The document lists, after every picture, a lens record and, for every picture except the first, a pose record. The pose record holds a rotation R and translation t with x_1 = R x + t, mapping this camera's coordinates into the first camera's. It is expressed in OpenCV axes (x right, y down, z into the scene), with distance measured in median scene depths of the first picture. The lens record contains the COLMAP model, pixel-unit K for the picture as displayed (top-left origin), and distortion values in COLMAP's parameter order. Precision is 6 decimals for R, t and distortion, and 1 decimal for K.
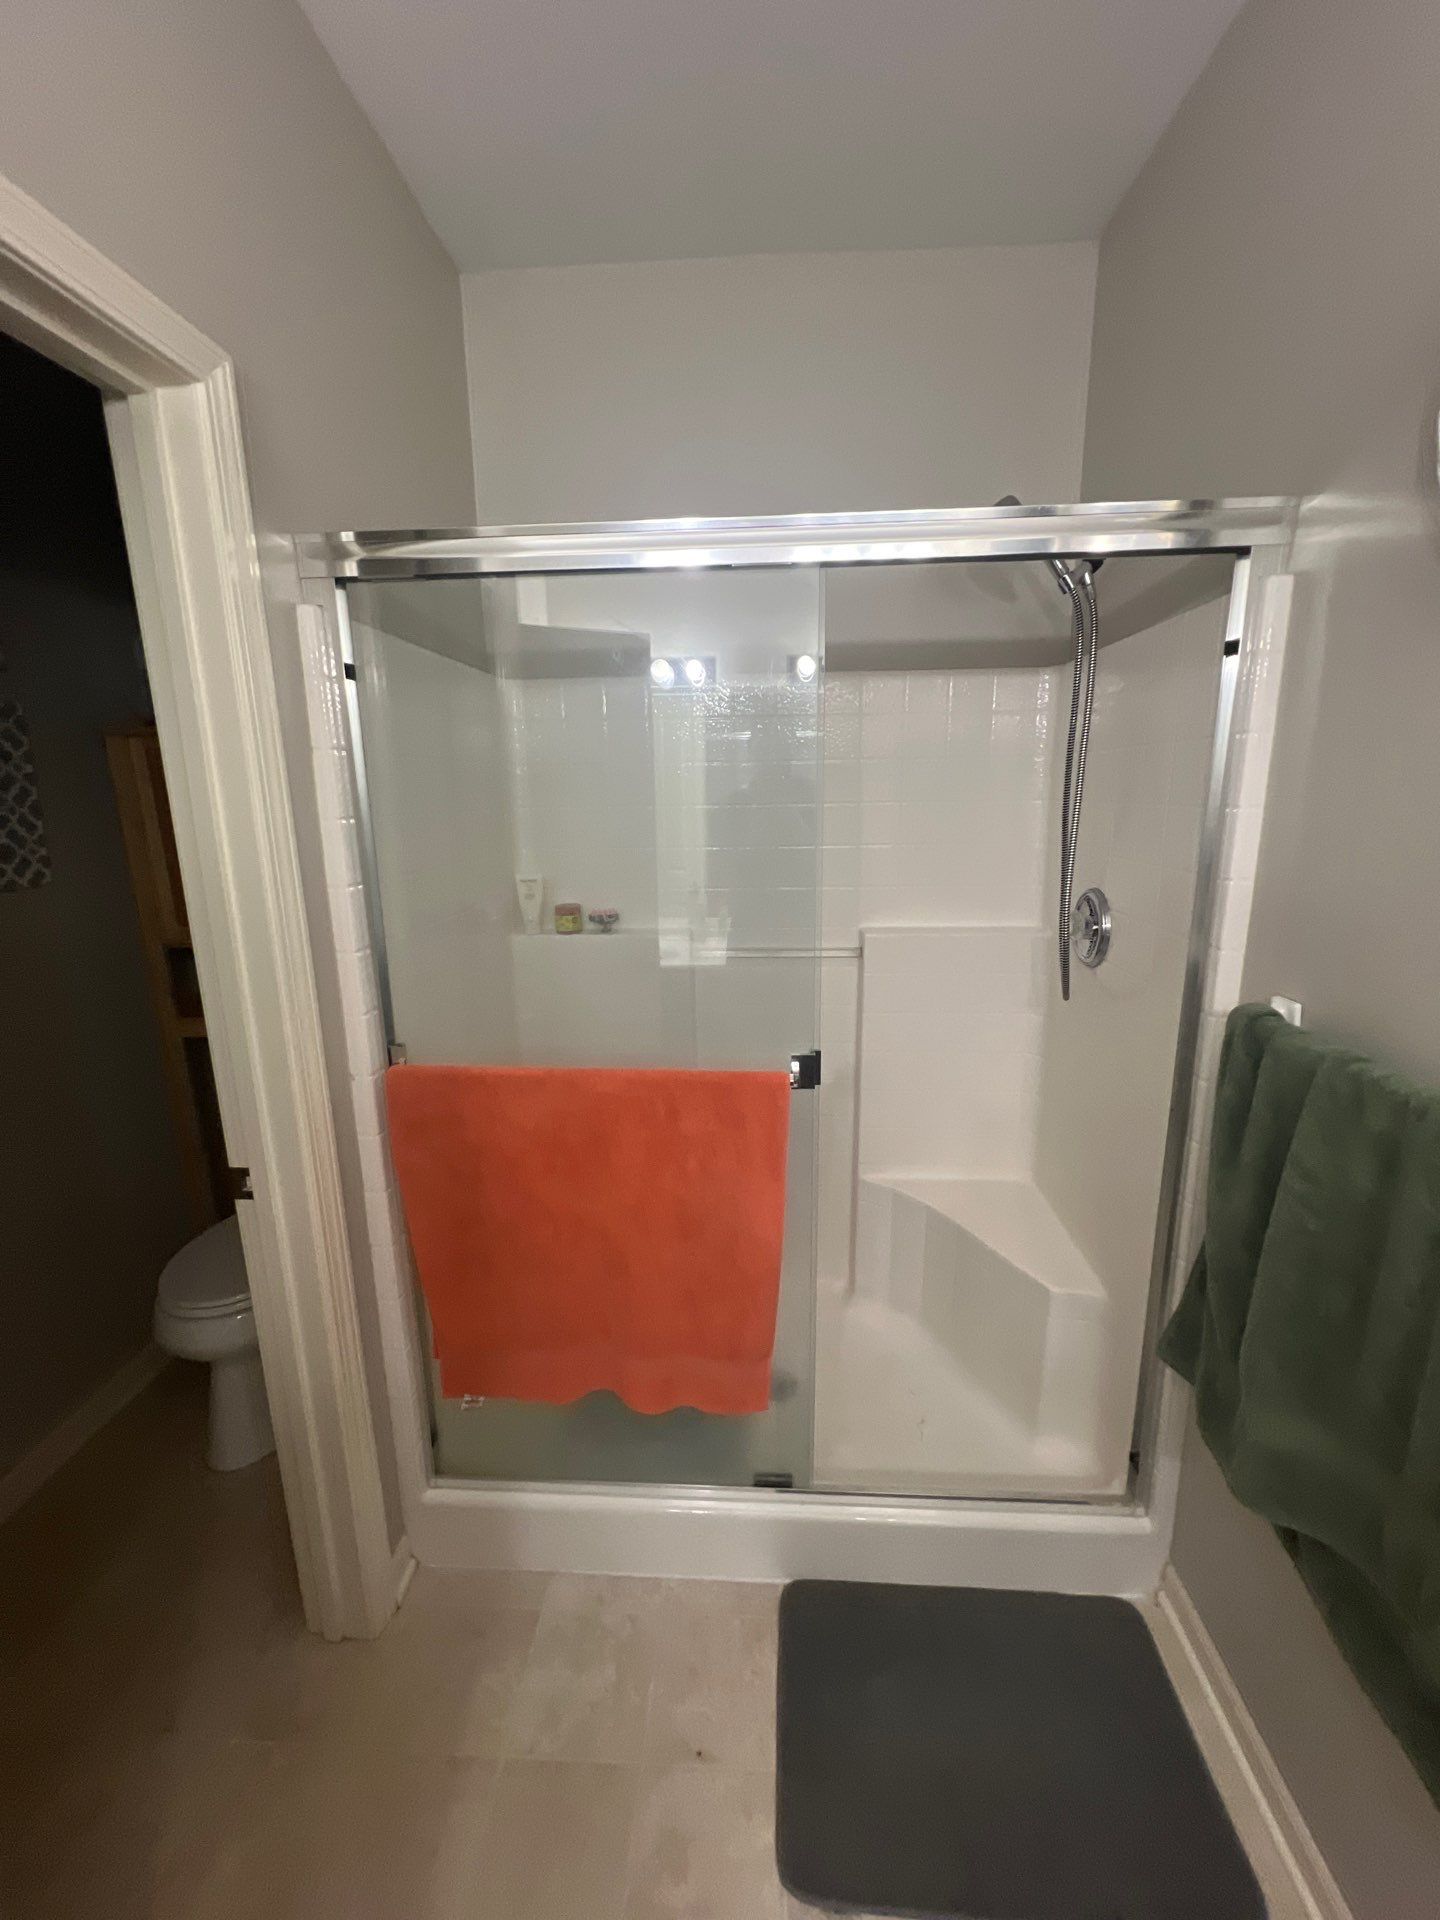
lens RADIAL K [[769.0, 0, 724.2], [0, 769.0, 956.0], [0, 0, 1]] dist [-0.000842, -0.000294]
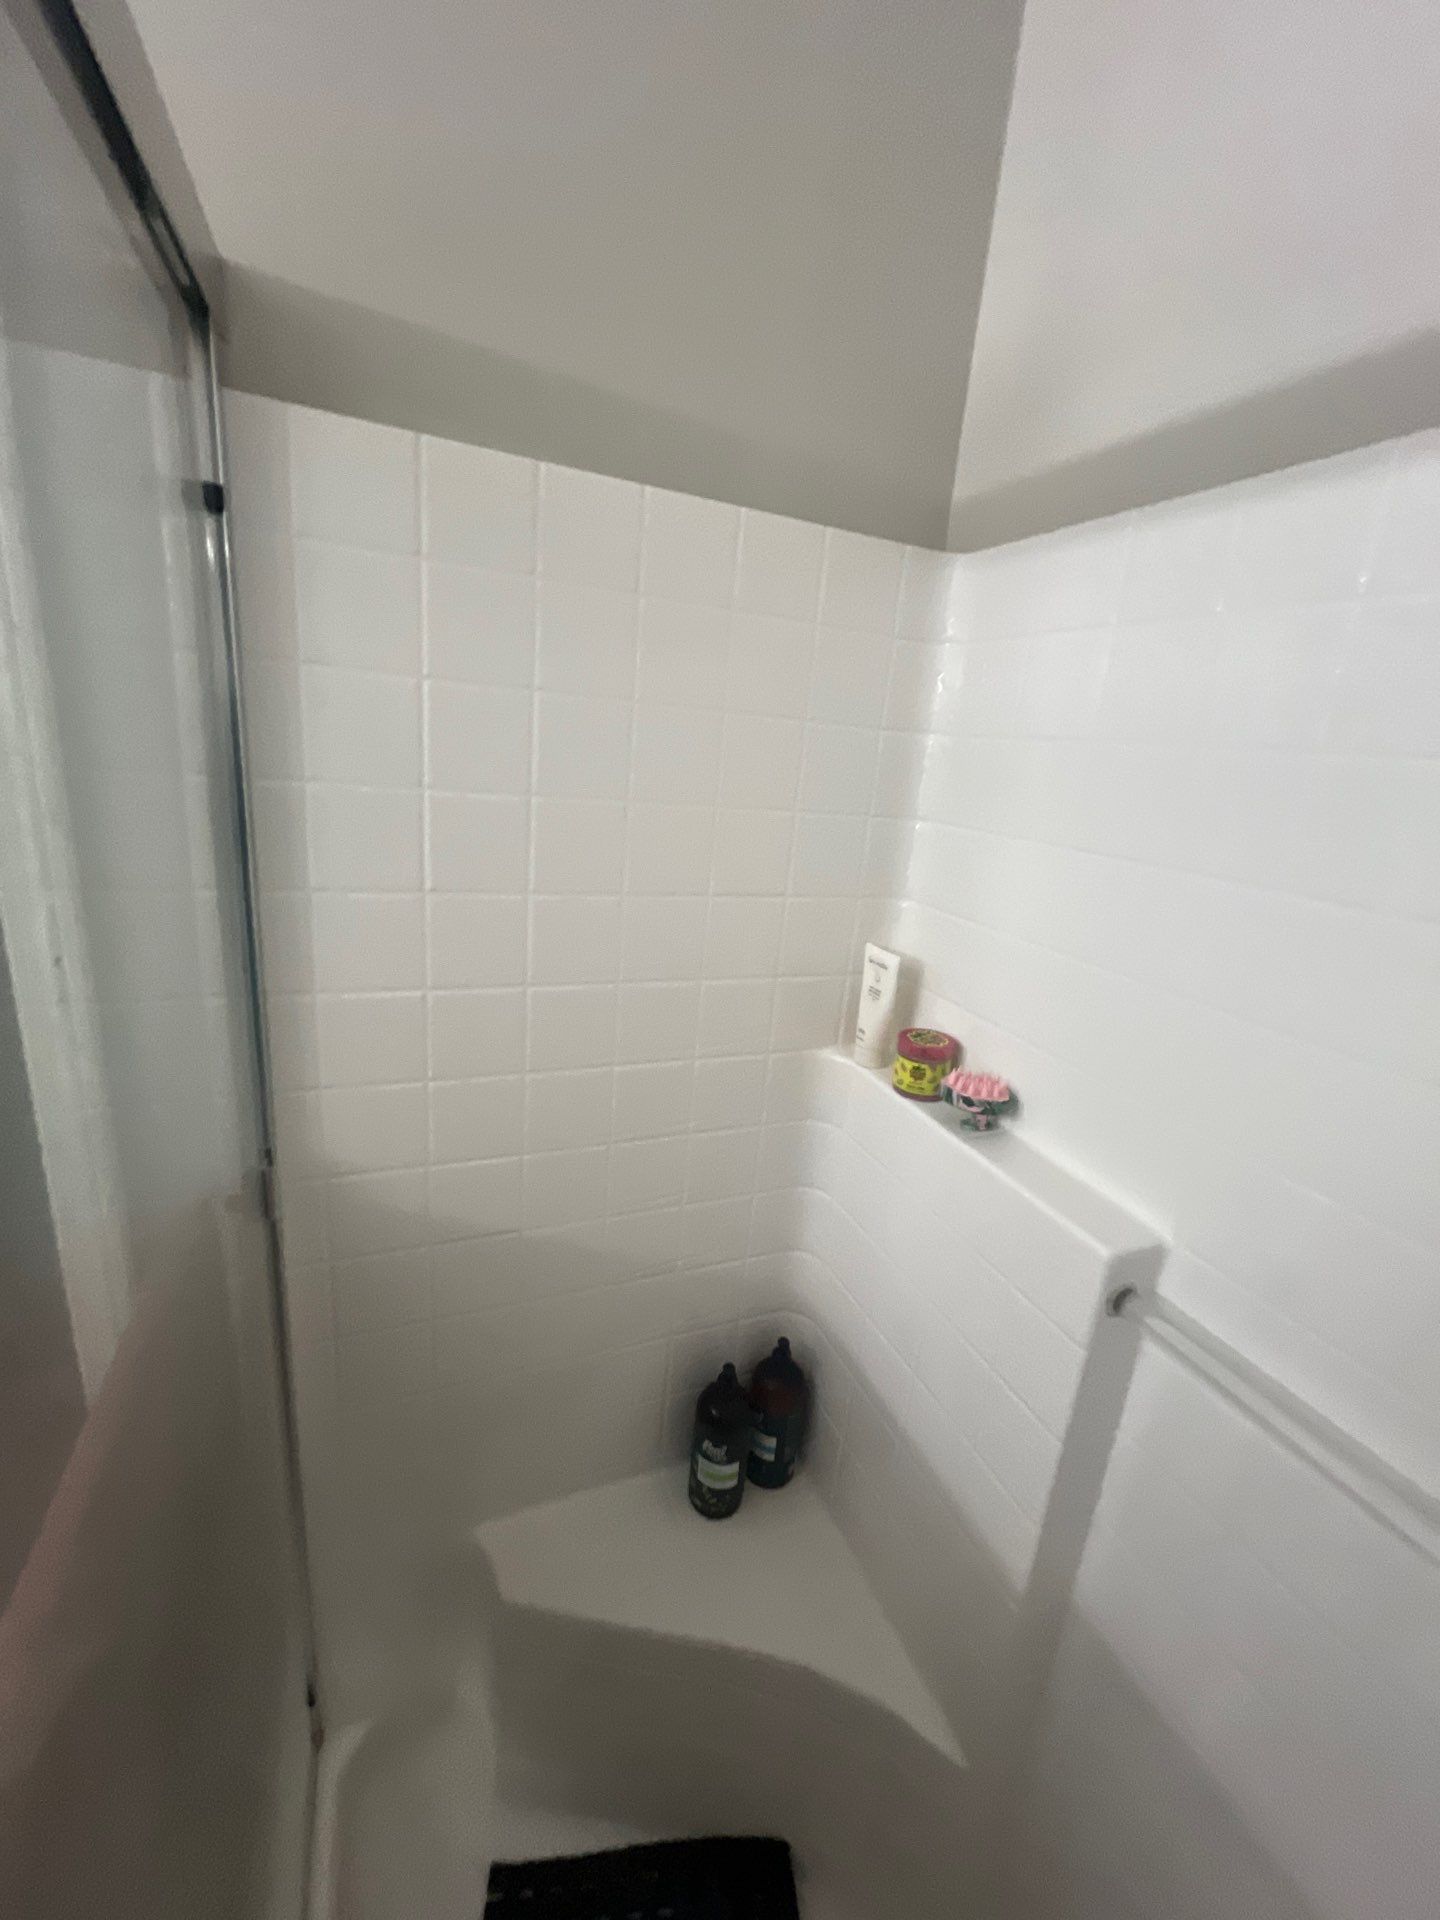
lens RADIAL K [[769.0, 0, 724.2], [0, 769.0, 956.0], [0, 0, 1]] dist [-0.000842, -0.000294]
pose [[0.434682, 0.298382, -0.849717, 0.129249], [-0.291346, 0.939372, 0.180823, -0.162805], [0.852155, 0.168962, 0.495261, 0.655139]]
